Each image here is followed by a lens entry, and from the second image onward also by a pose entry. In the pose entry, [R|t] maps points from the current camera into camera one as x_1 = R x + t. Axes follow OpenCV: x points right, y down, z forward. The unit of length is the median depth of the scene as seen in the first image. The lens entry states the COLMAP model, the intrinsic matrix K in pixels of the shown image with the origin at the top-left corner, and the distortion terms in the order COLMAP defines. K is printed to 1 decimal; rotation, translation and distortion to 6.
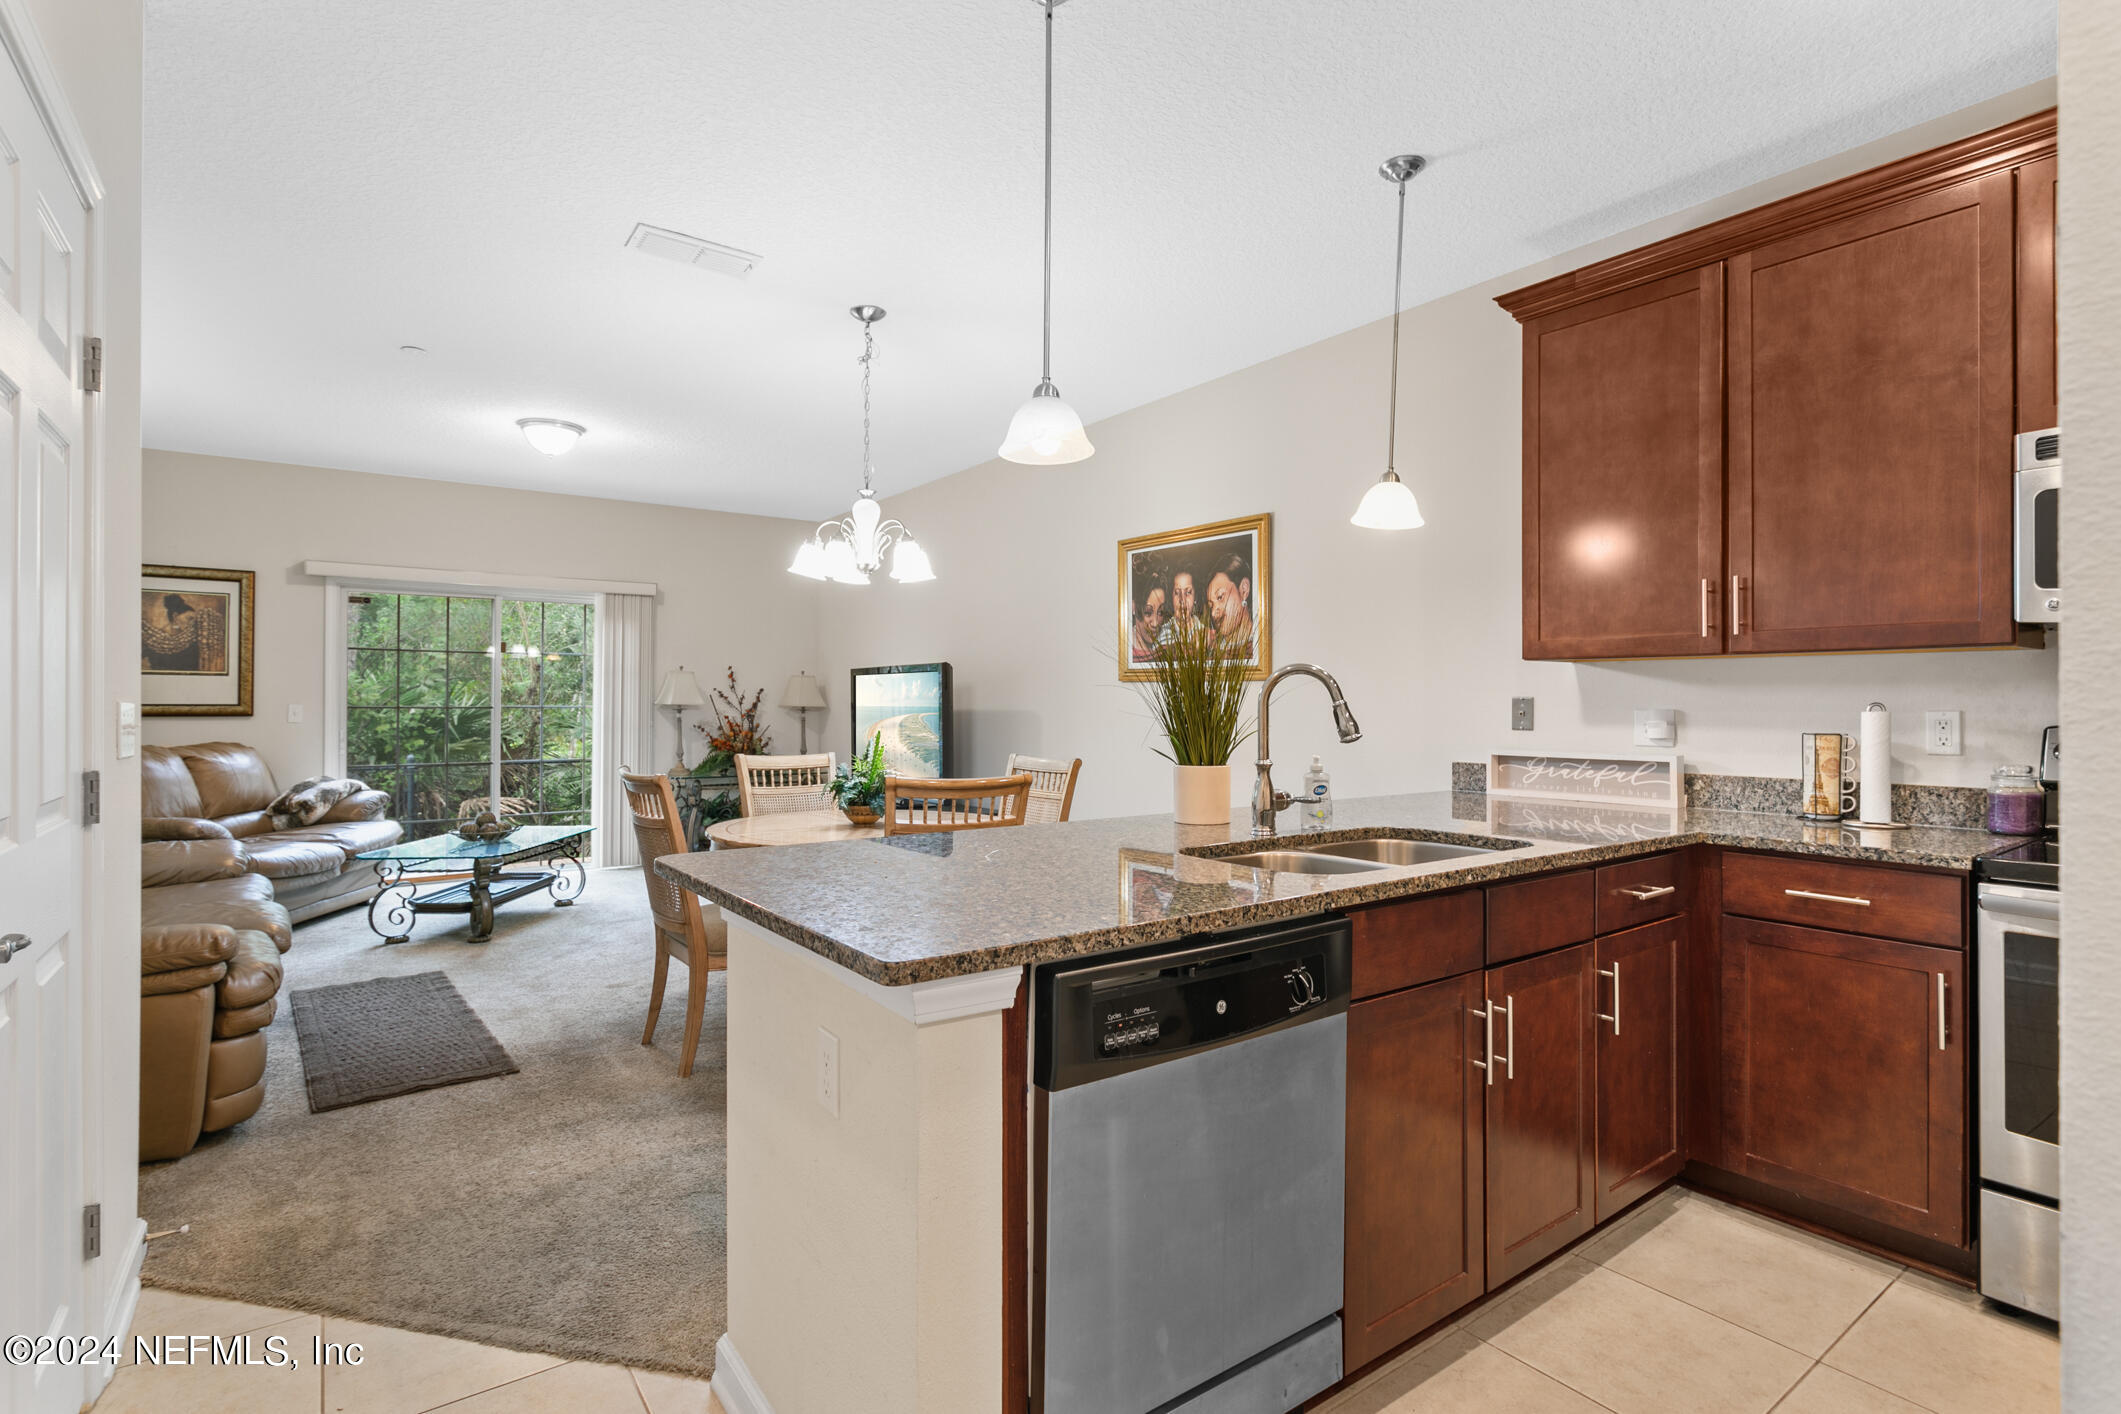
lens RADIAL K [[1003.1, 0, 1060.0], [0, 1003.1, 698.1], [0, 0, 1]] dist [-0.002840, 0.000482]
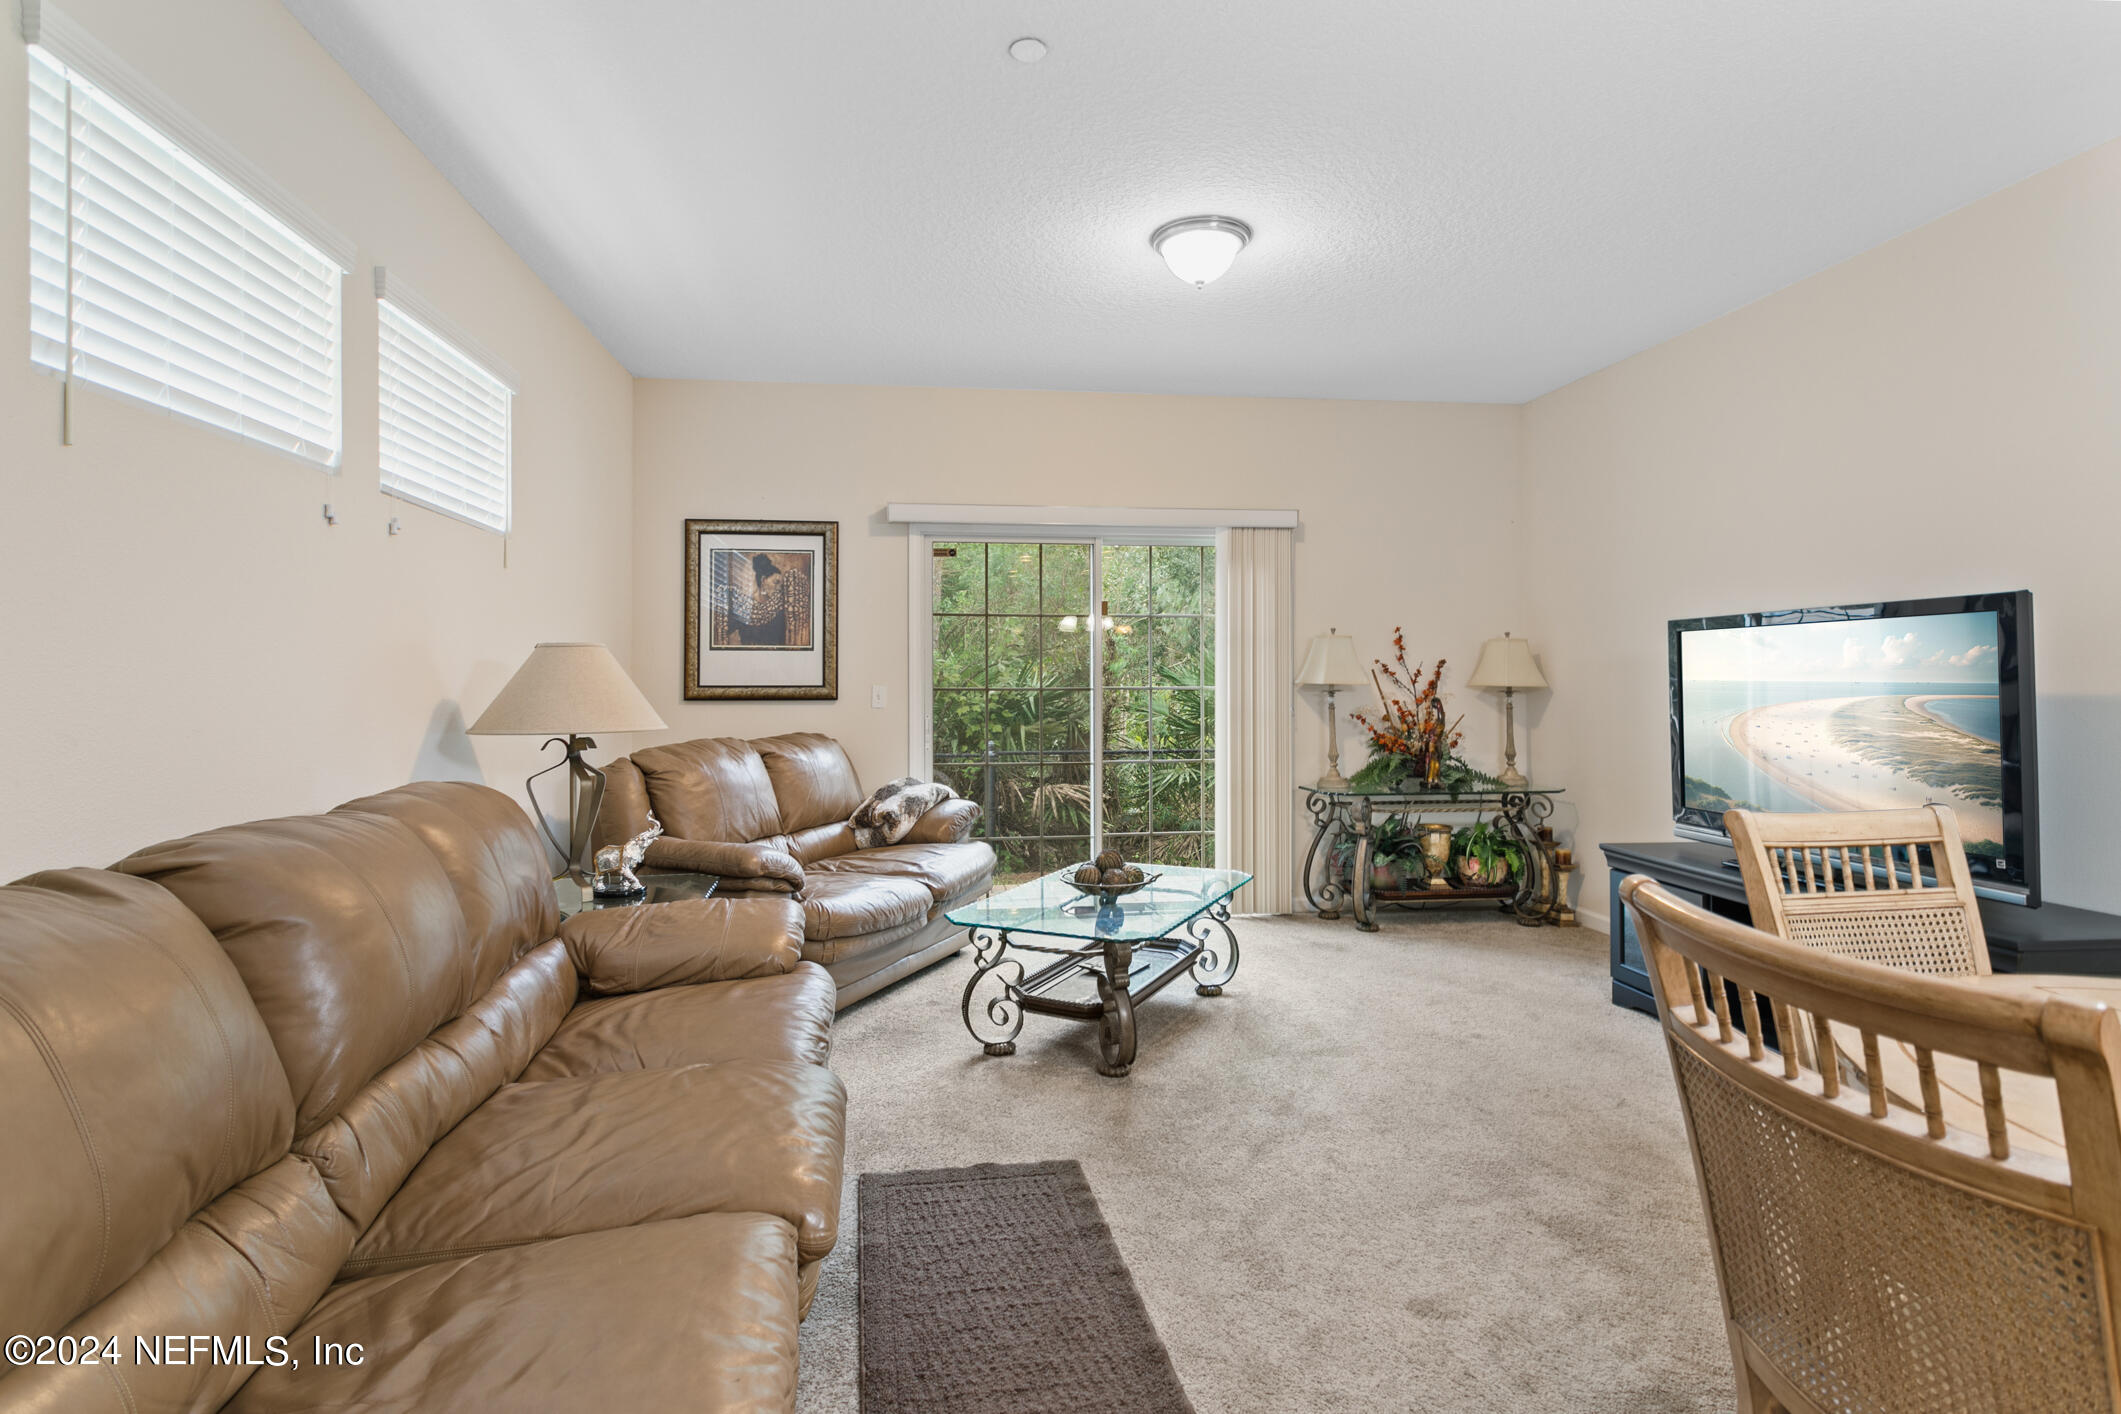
lens RADIAL K [[1029.9, 0, 1040.2], [0, 1029.9, 673.3], [0, 0, 1]] dist [0.000737, 0.000143]
pose [[0.871454, -0.008027, -0.490411, -0.282959], [0.006741, 0.999968, -0.004390, 0.001258], [0.490430, 0.000520, 0.871480, 0.394483]]
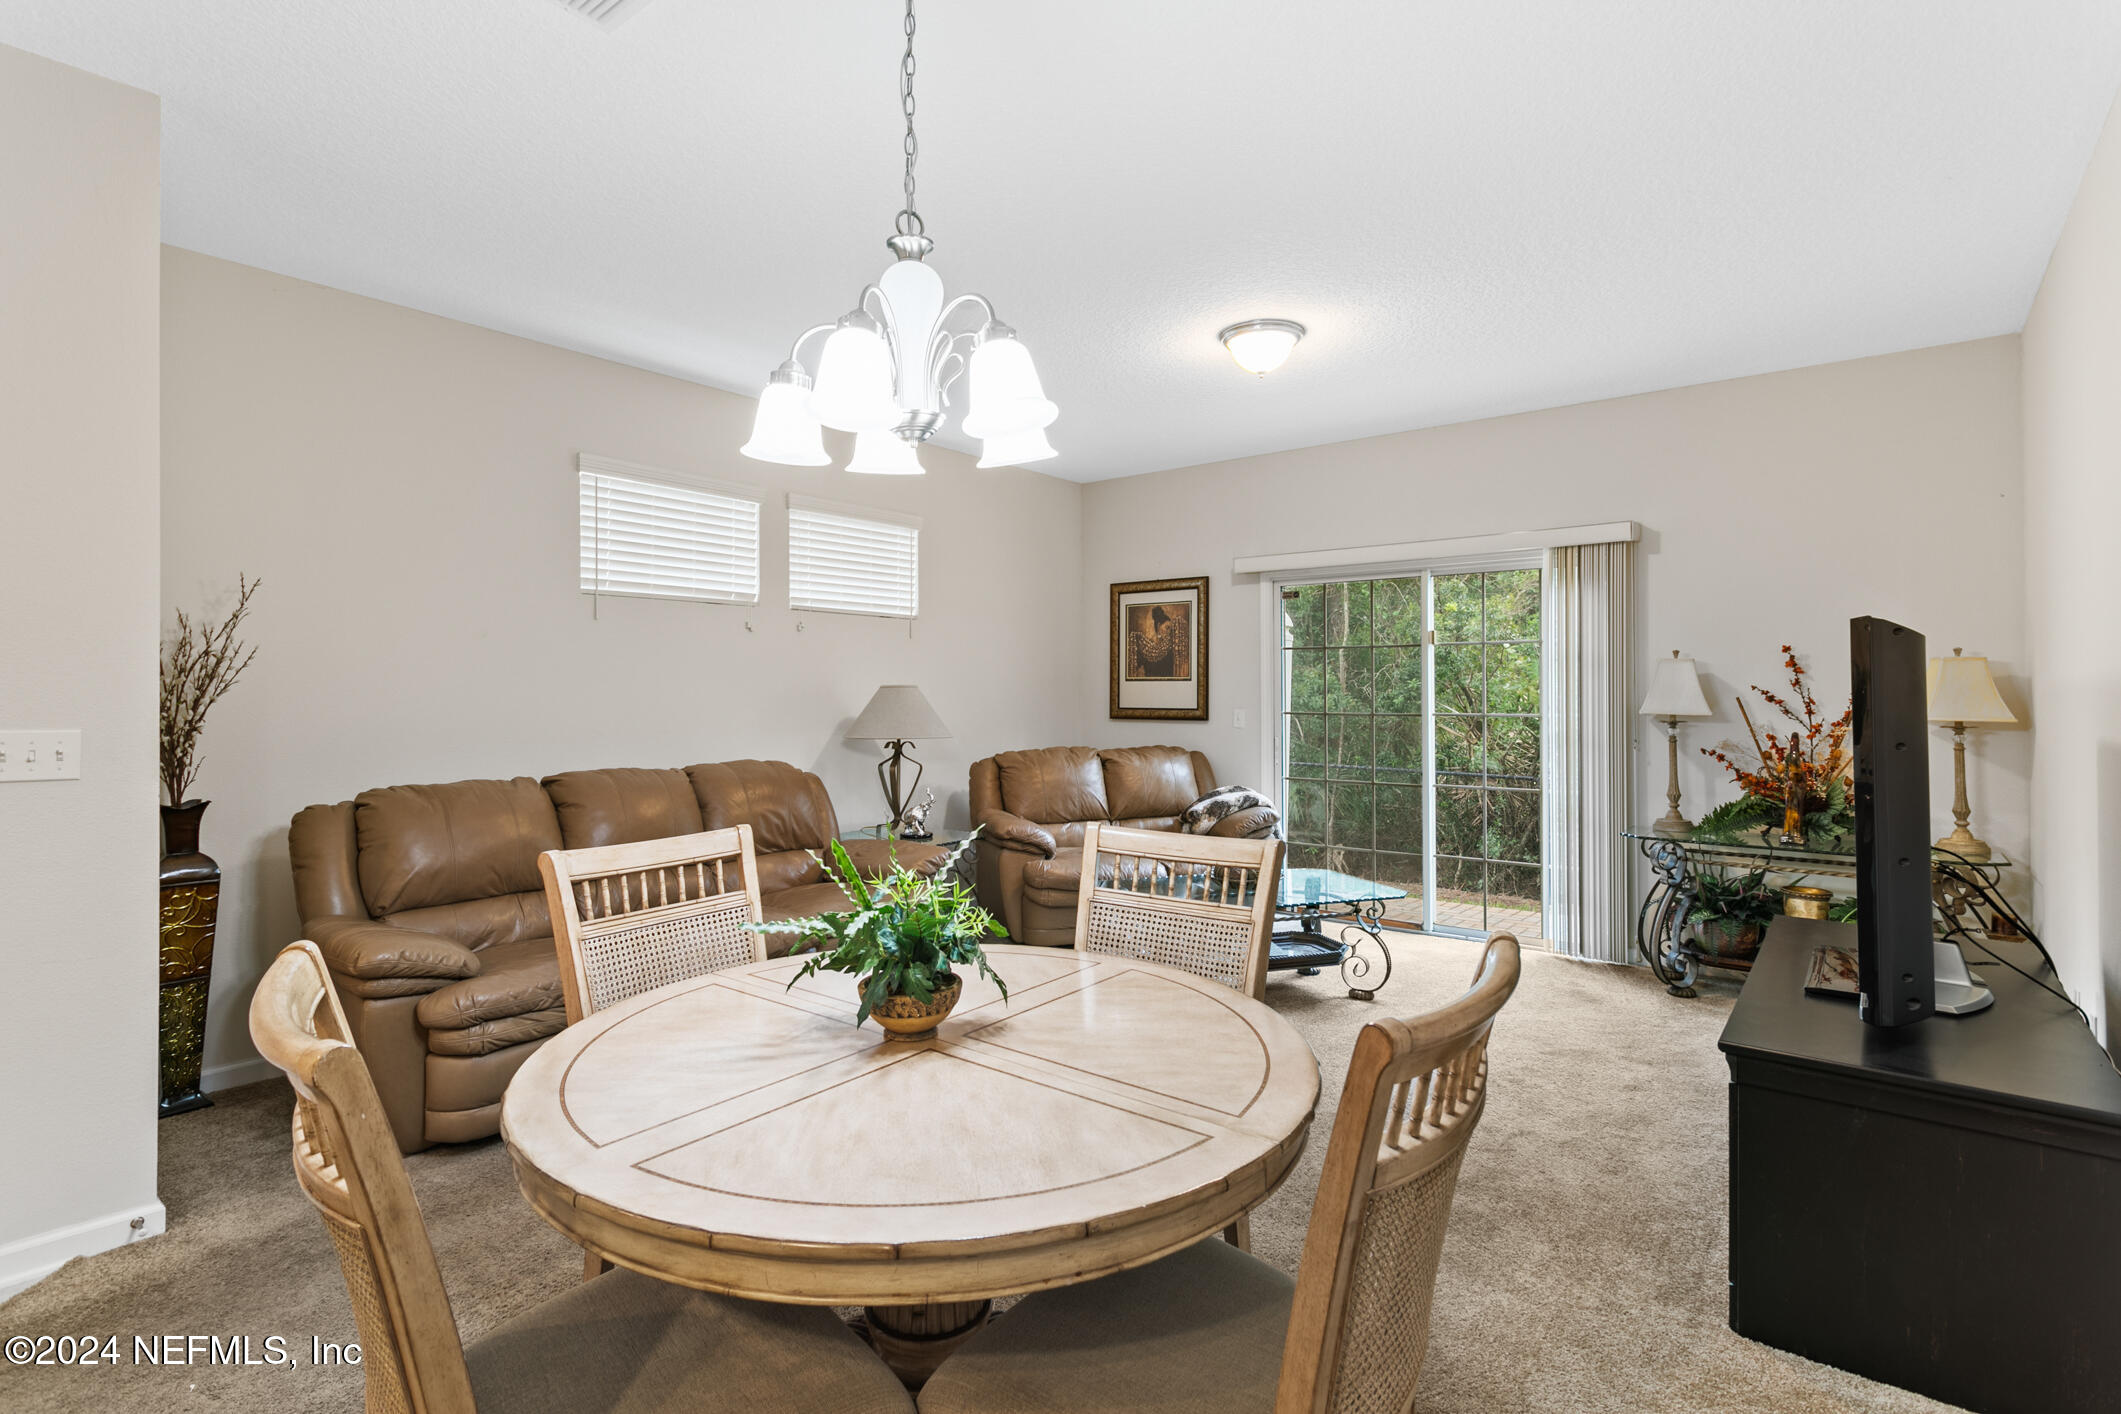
lens RADIAL K [[1024.8, 0, 1053.9], [0, 1024.8, 688.9], [0, 0, 1]] dist [0.002062, 0.000264]
pose [[0.259185, -0.005909, -0.965810, 0.163200], [0.006153, 0.999971, -0.004467, -0.011191], [0.965808, -0.004785, 0.259214, 0.652269]]
